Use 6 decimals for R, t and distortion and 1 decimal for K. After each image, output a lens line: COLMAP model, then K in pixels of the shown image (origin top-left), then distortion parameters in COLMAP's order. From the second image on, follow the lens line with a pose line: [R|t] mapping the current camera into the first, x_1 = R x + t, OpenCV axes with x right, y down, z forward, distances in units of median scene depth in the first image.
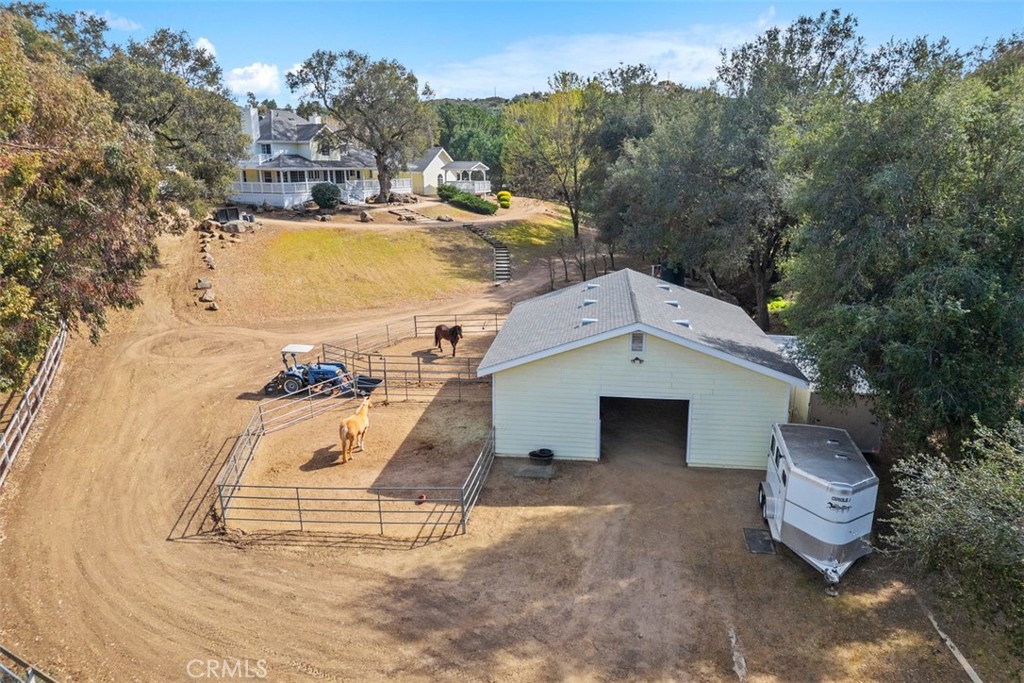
lens RADIAL K [[689.4, 0, 512.0], [0, 689.4, 341.5], [0, 0, 1]] dist [-0.000075, -0.000680]
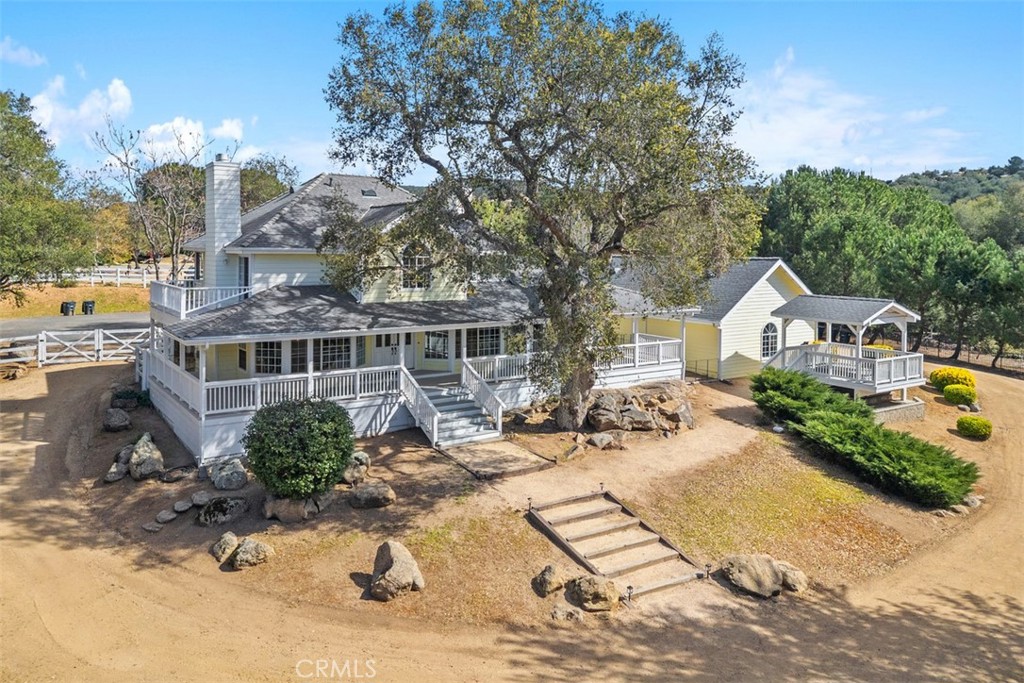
lens RADIAL K [[689.4, 0, 512.0], [0, 689.4, 341.5], [0, 0, 1]] dist [-0.000075, -0.000680]
pose [[0.885369, 0.053648, -0.461783, -0.054715], [-0.113966, 0.988056, -0.103717, -0.180549], [0.450703, 0.144455, 0.880908, 0.610877]]
